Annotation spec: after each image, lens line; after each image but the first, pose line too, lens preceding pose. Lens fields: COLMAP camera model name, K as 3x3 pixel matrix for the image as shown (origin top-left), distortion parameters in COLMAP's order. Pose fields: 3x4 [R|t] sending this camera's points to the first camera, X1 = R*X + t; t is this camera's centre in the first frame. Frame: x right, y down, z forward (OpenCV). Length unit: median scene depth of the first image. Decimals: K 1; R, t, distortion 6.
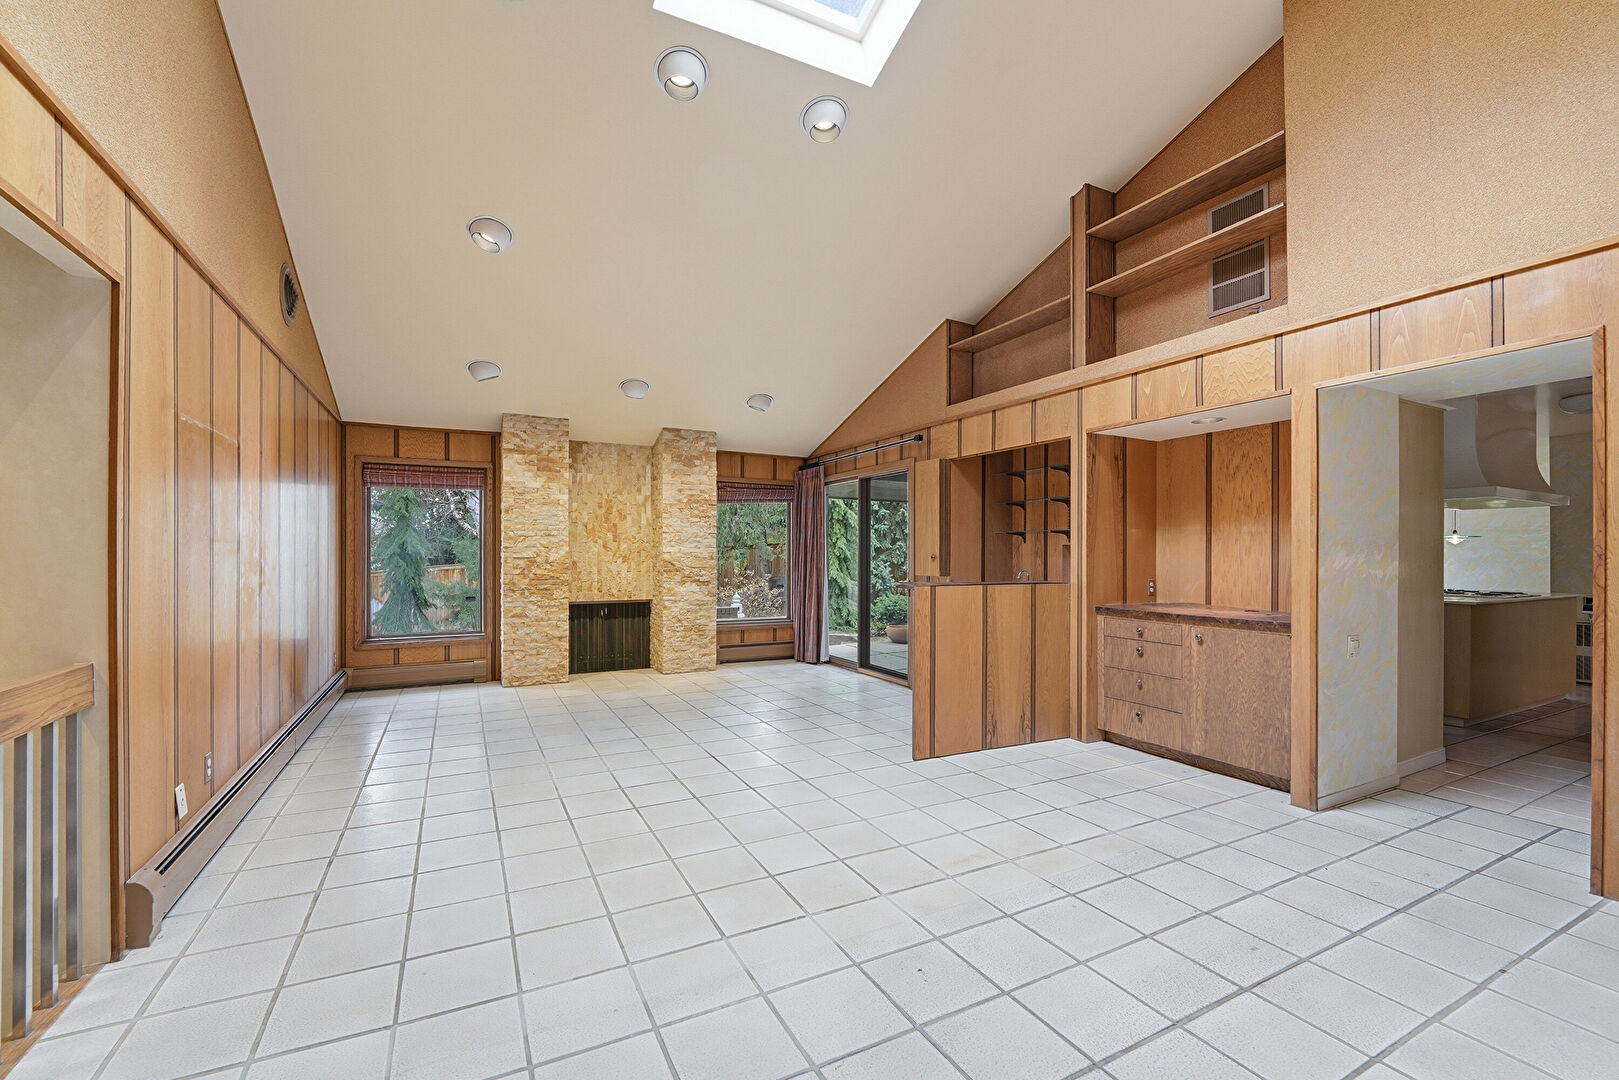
lens RADIAL K [[662.7, 0, 794.2], [0, 662.7, 545.4], [0, 0, 1]] dist [-0.004738, -0.003961]
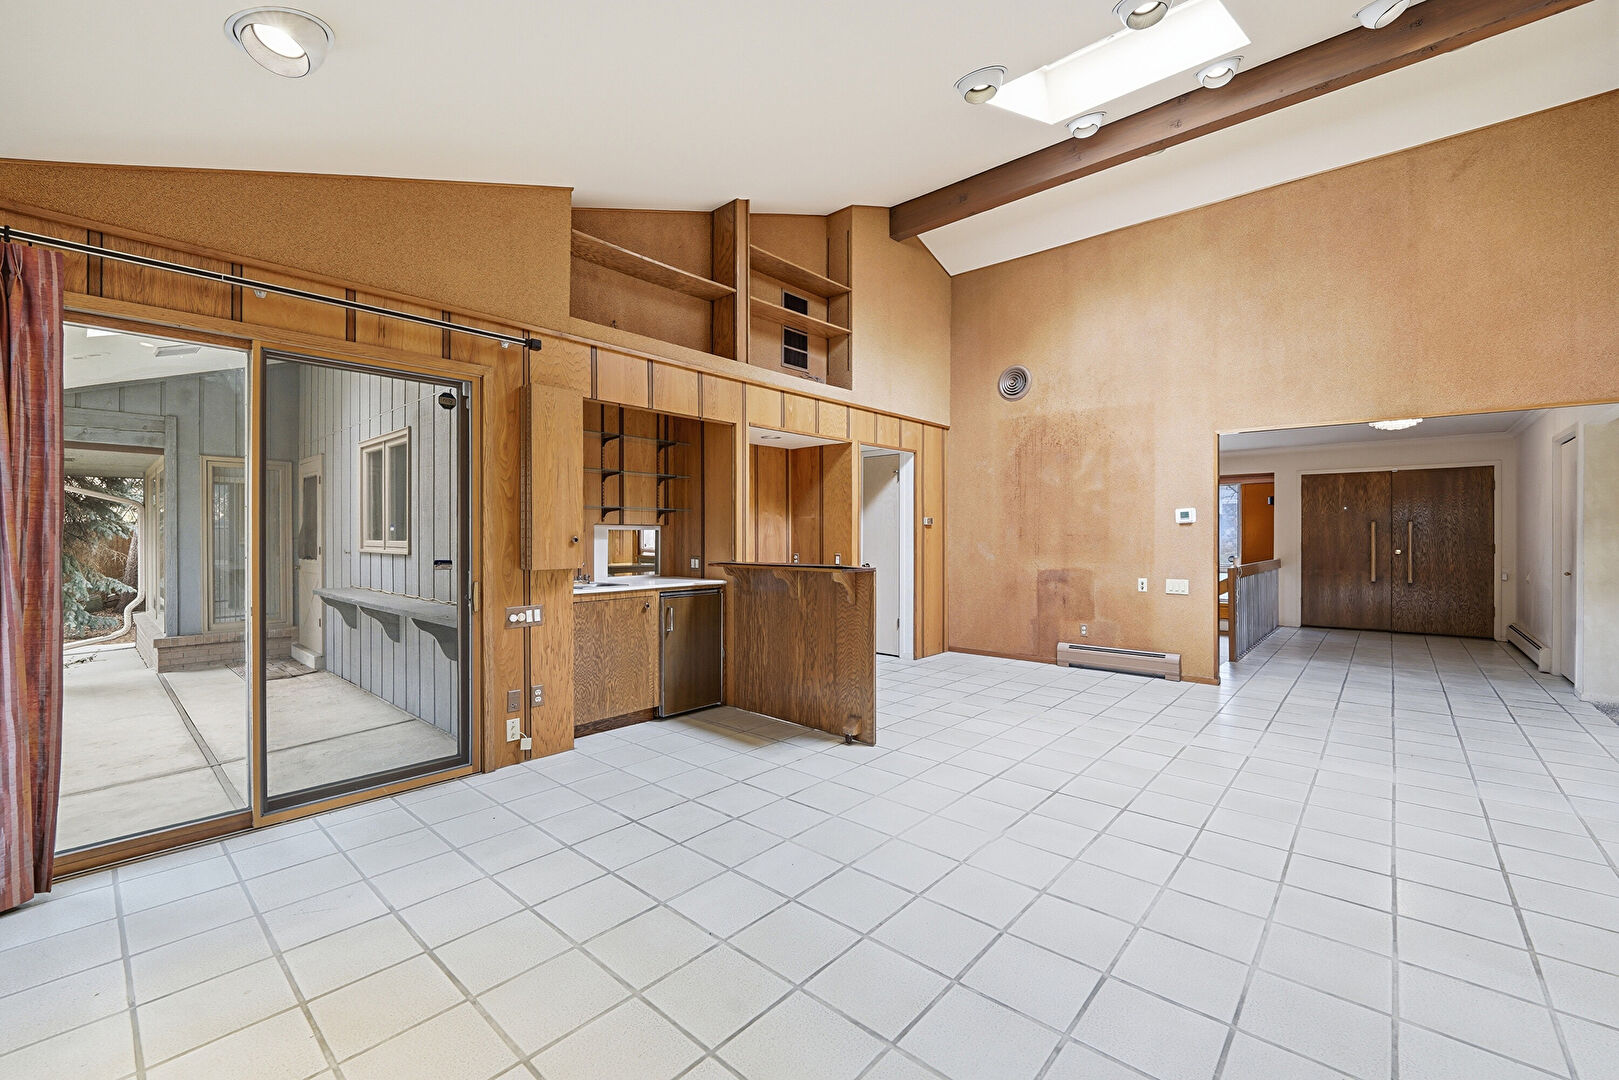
lens RADIAL K [[662.7, 0, 794.2], [0, 662.7, 545.4], [0, 0, 1]] dist [-0.004738, -0.003961]
pose [[-0.355983, -0.015061, 0.934371, -0.397522], [-0.010936, 0.999869, 0.011950, 0.010169], [-0.934429, -0.005964, -0.356101, 0.843514]]
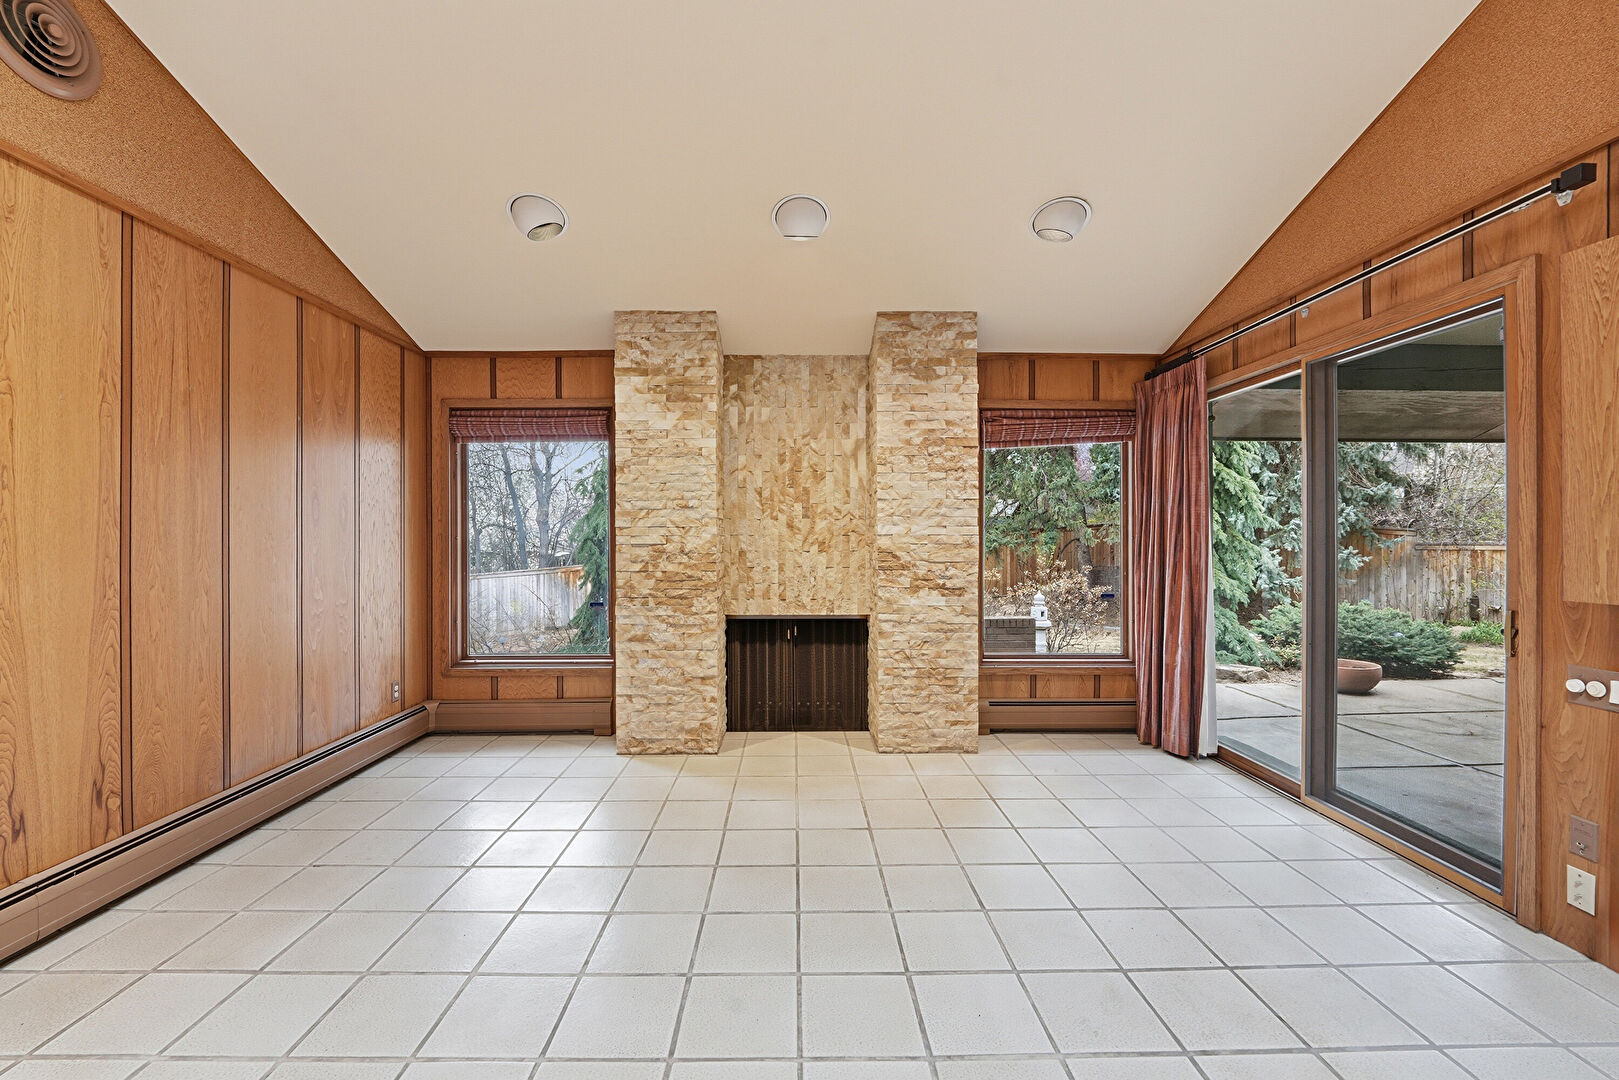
lens RADIAL K [[656.9, 0, 804.4], [0, 656.9, 537.8], [0, 0, 1]] dist [-0.002623, -0.000449]
pose [[0.900620, -0.003205, -0.434595, -0.012473], [0.008295, 0.999917, 0.009816, 0.006674], [0.434528, -0.012446, 0.900573, 0.465462]]
